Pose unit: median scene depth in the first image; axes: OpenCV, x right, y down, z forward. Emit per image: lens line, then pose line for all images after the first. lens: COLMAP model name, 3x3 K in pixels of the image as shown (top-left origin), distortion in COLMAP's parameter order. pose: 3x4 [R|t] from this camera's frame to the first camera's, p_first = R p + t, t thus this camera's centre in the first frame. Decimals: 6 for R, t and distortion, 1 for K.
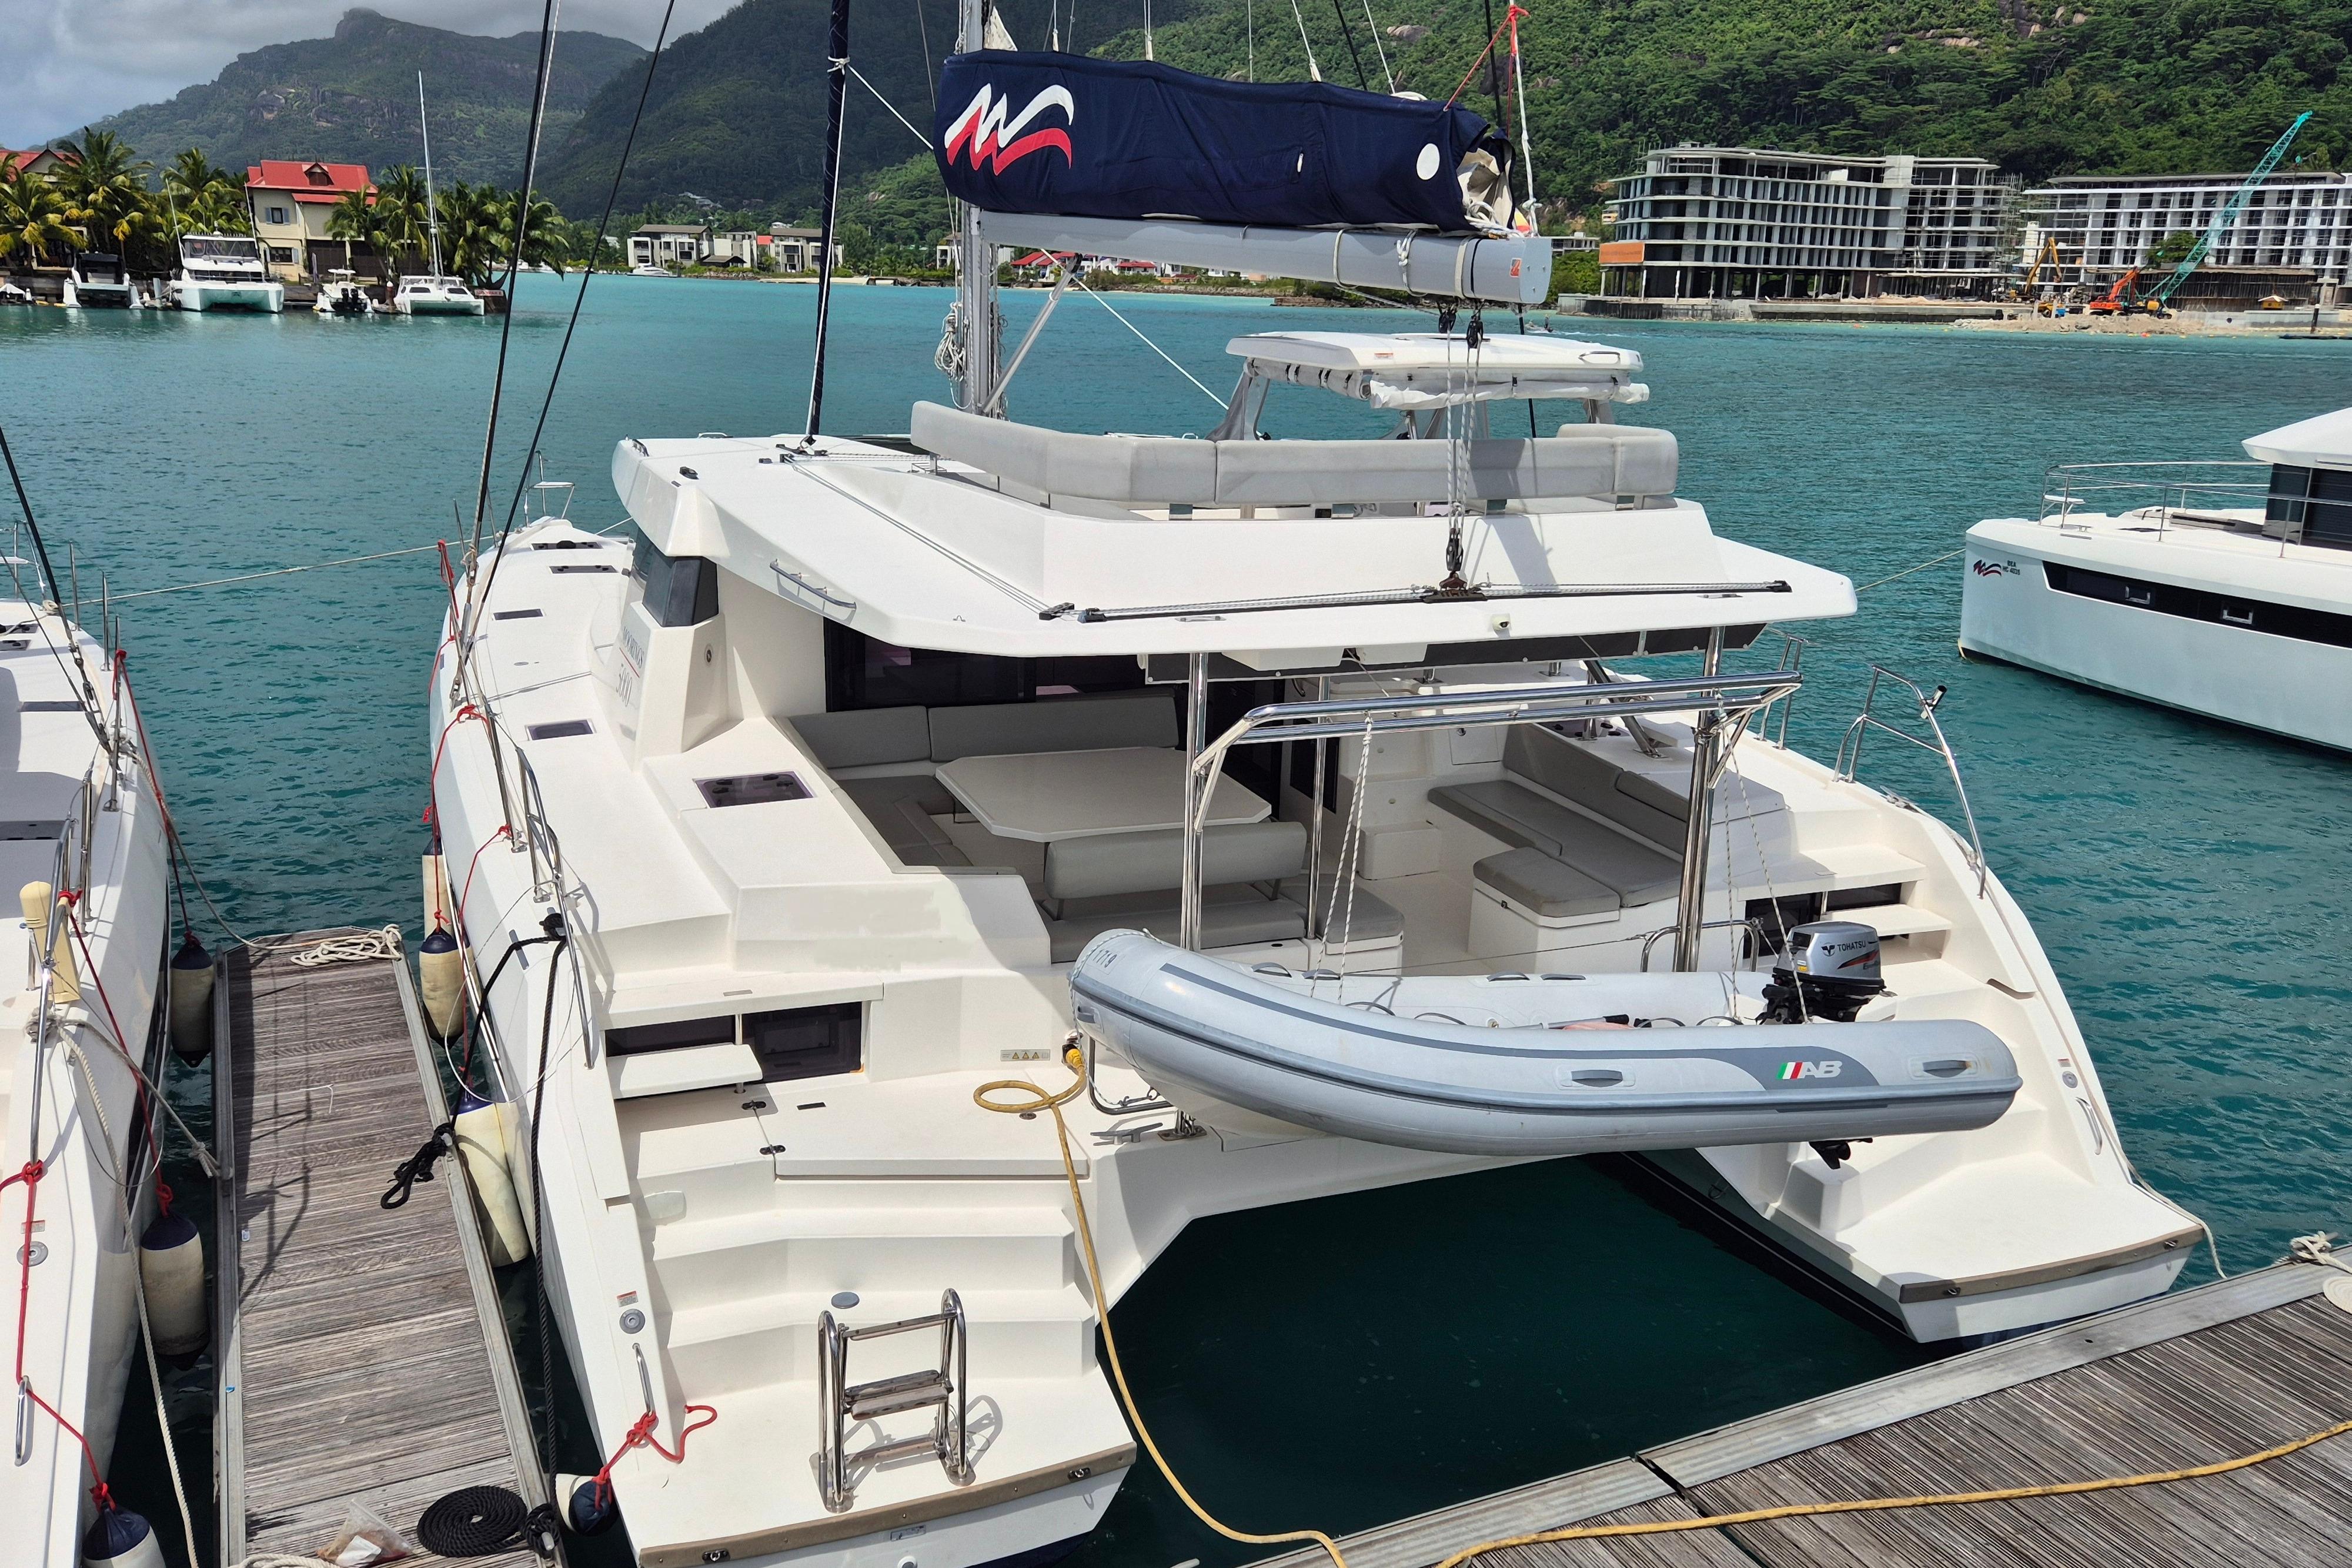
lens RADIAL K [[2203.8, 0, 1165.1], [0, 2203.8, 750.8], [0, 0, 1]] dist [0.131175, -0.145027]
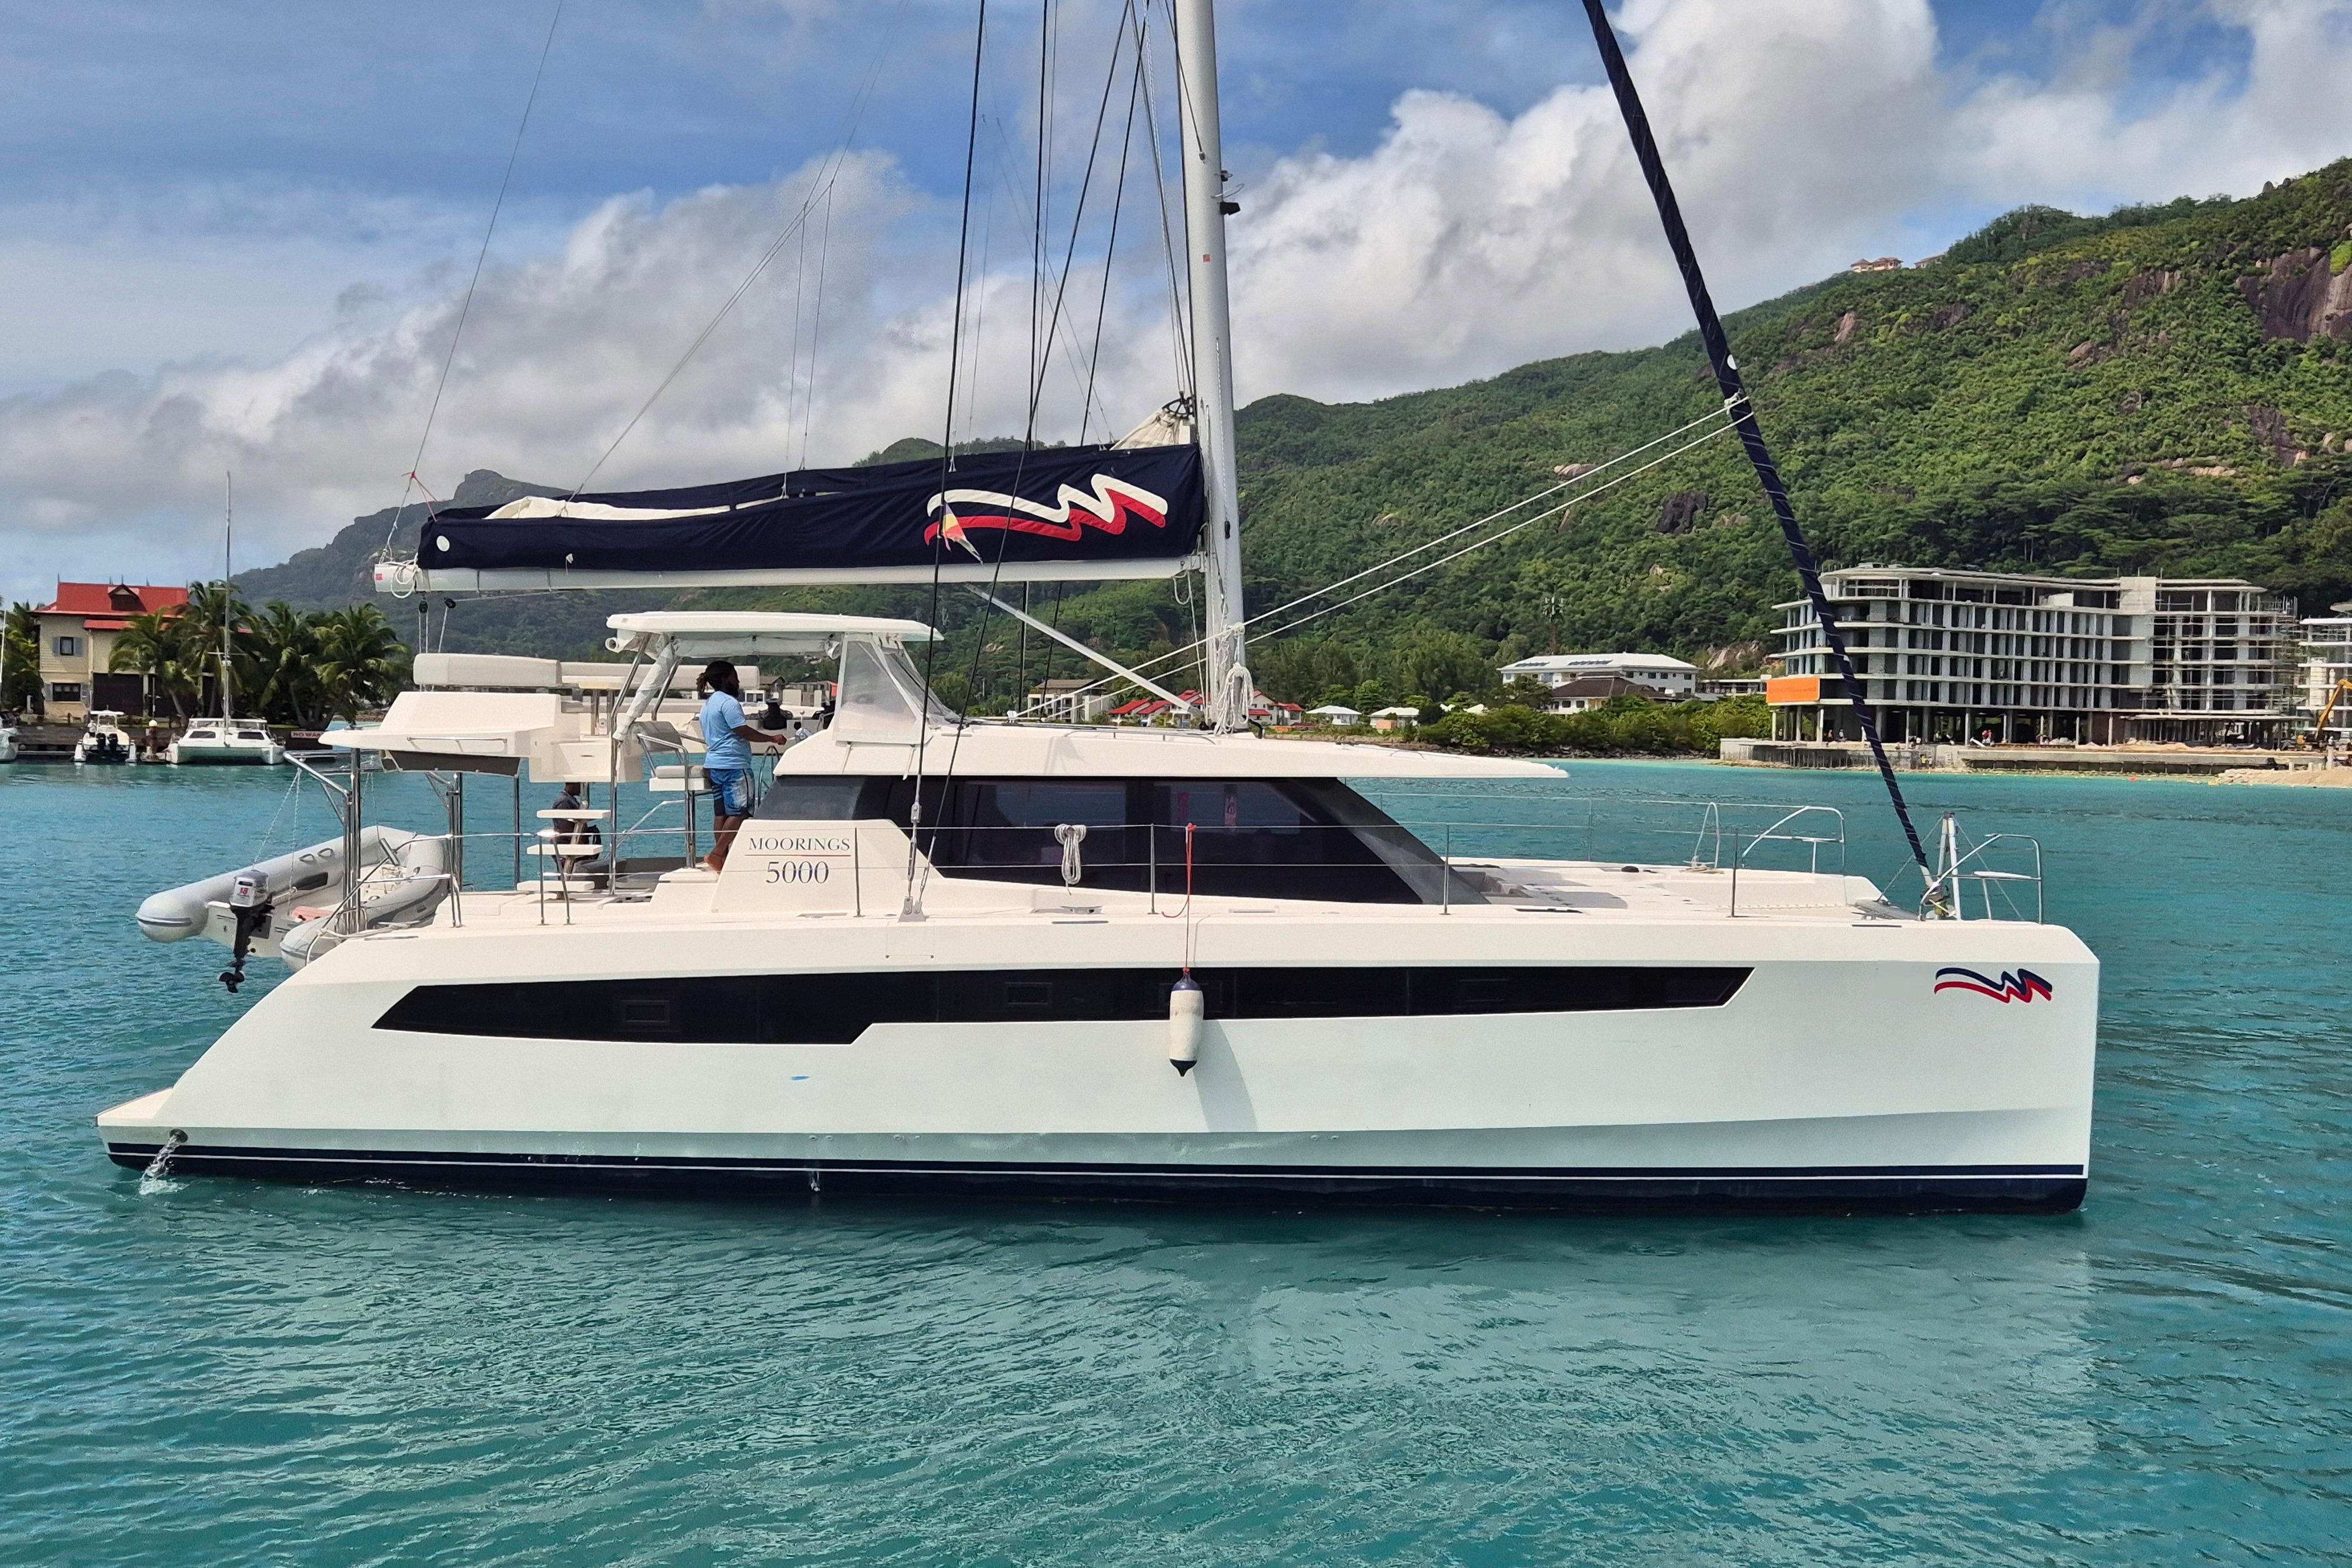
lens RADIAL K [[2203.8, 0, 1165.1], [0, 2203.8, 750.8], [0, 0, 1]] dist [0.131175, -0.145027]
pose [[0.993190, -0.005836, -0.116364, 0.066656], [-0.018225, 0.978668, -0.204637, -0.026103], [0.115076, 0.205364, 0.971897, 0.165380]]
